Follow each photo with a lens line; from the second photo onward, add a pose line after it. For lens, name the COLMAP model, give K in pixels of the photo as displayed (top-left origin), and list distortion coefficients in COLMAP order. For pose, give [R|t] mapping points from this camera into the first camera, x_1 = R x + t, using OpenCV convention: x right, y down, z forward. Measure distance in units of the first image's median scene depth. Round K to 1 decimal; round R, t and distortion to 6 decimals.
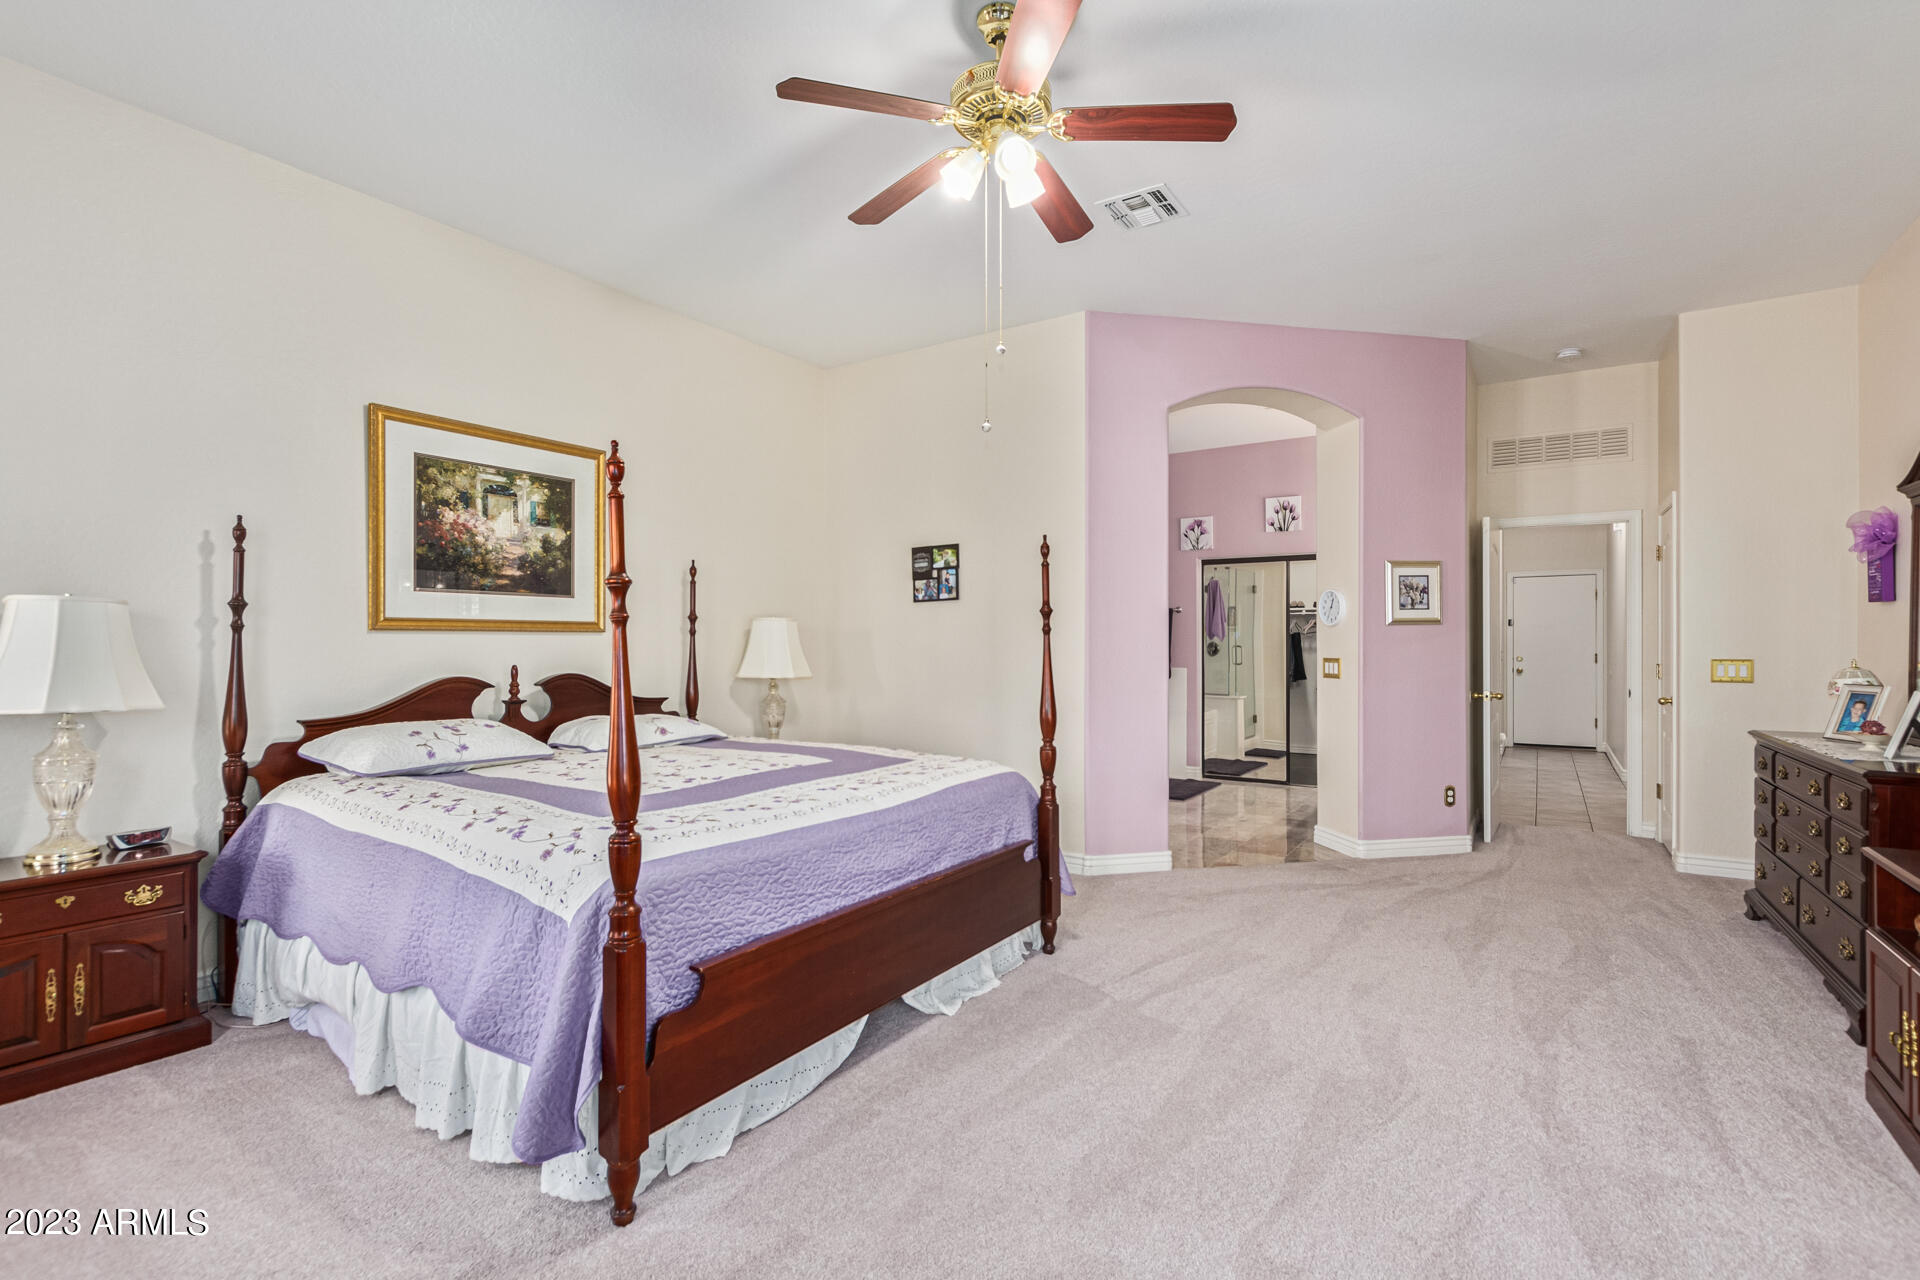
lens RADIAL K [[880.8, 0, 971.6], [0, 880.8, 654.5], [0, 0, 1]] dist [-0.003352, -0.000437]
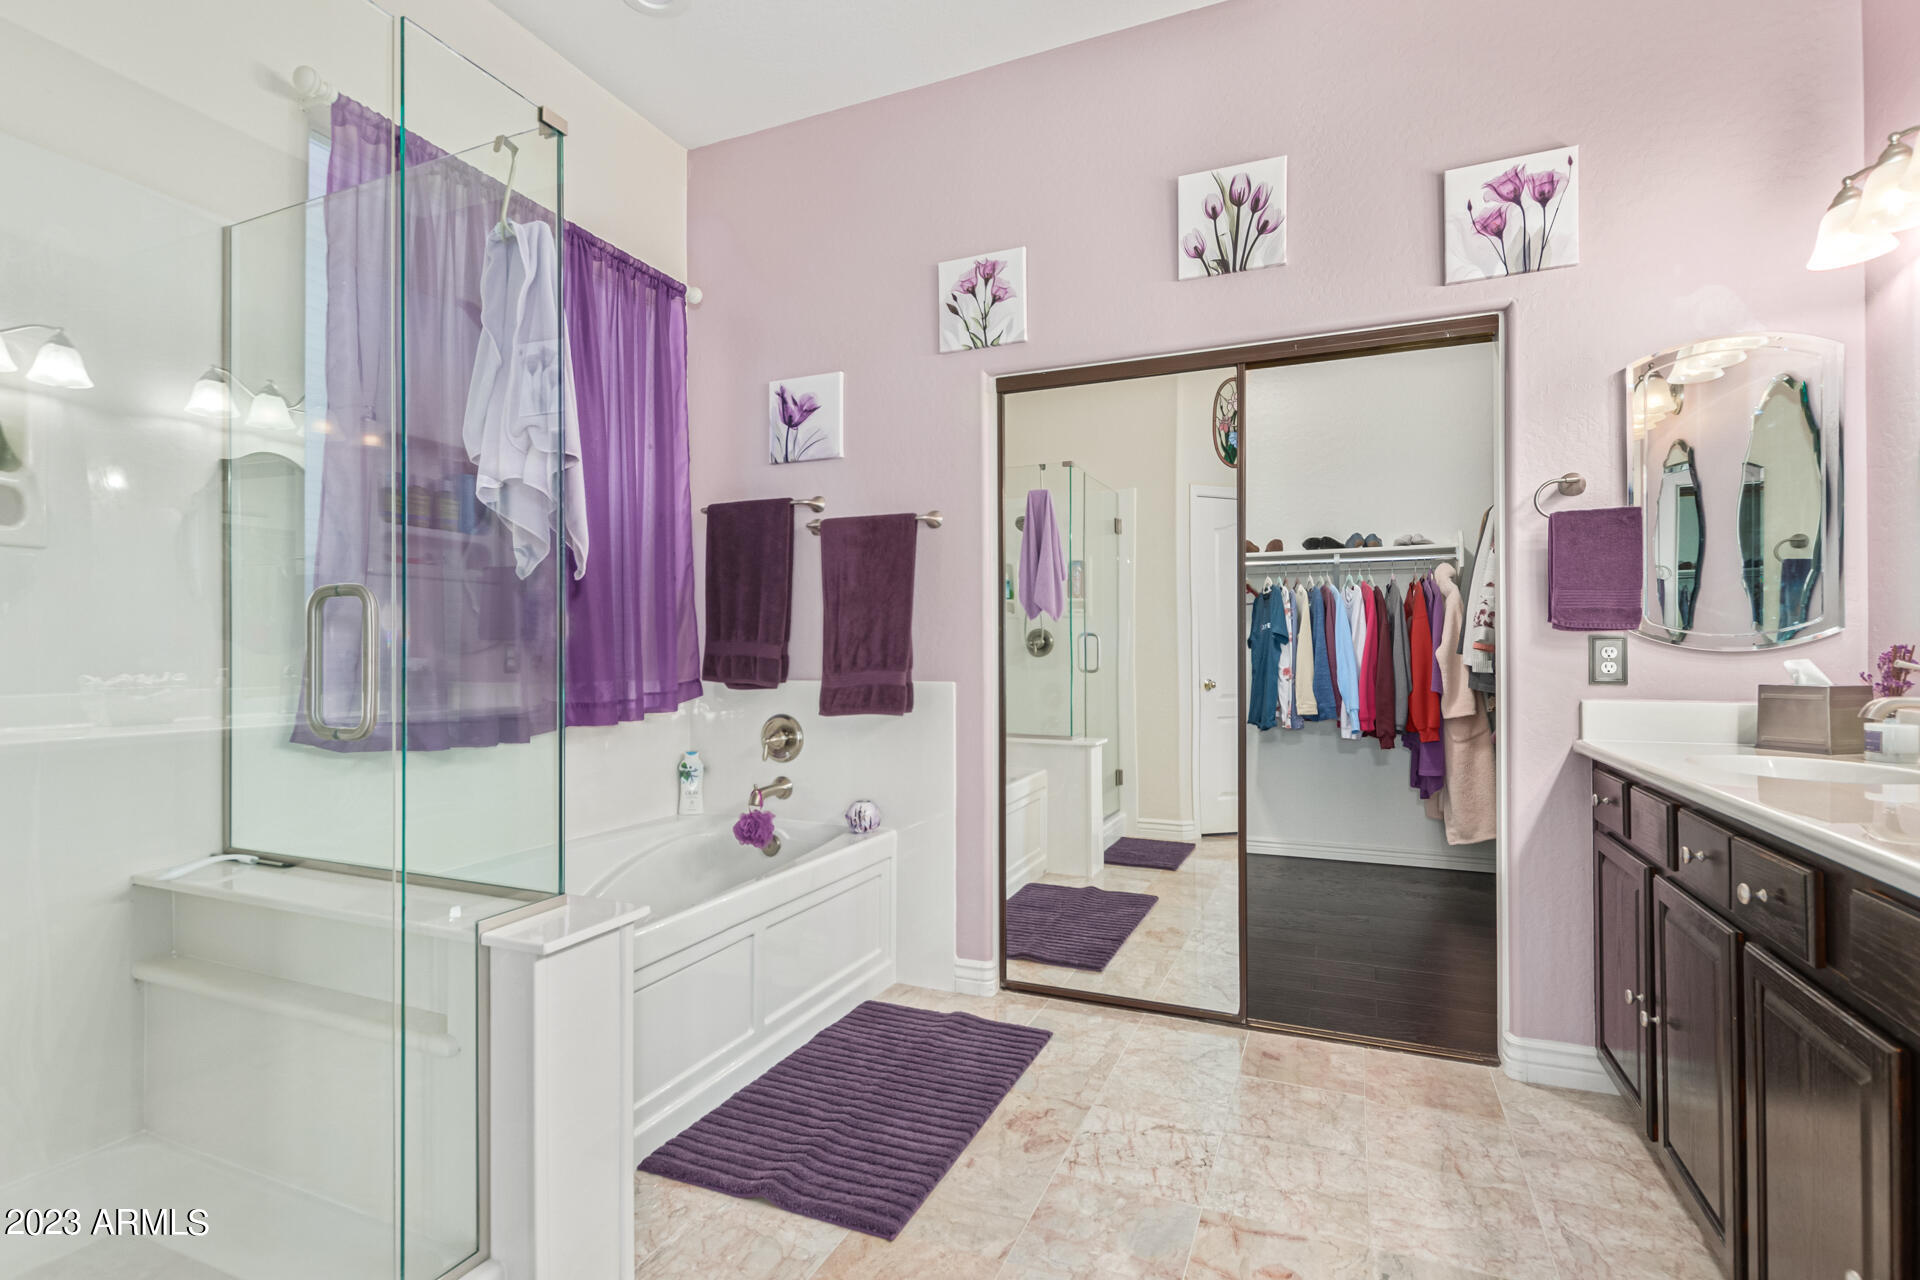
lens RADIAL K [[880.8, 0, 965.1], [0, 880.8, 644.6], [0, 0, 1]] dist [-0.003352, -0.000437]
pose [[0.986144, 0.000290, 0.165894, 0.195767], [0.002757, 0.999832, -0.018139, 0.005292], [-0.165871, 0.018345, 0.985977, 0.675740]]
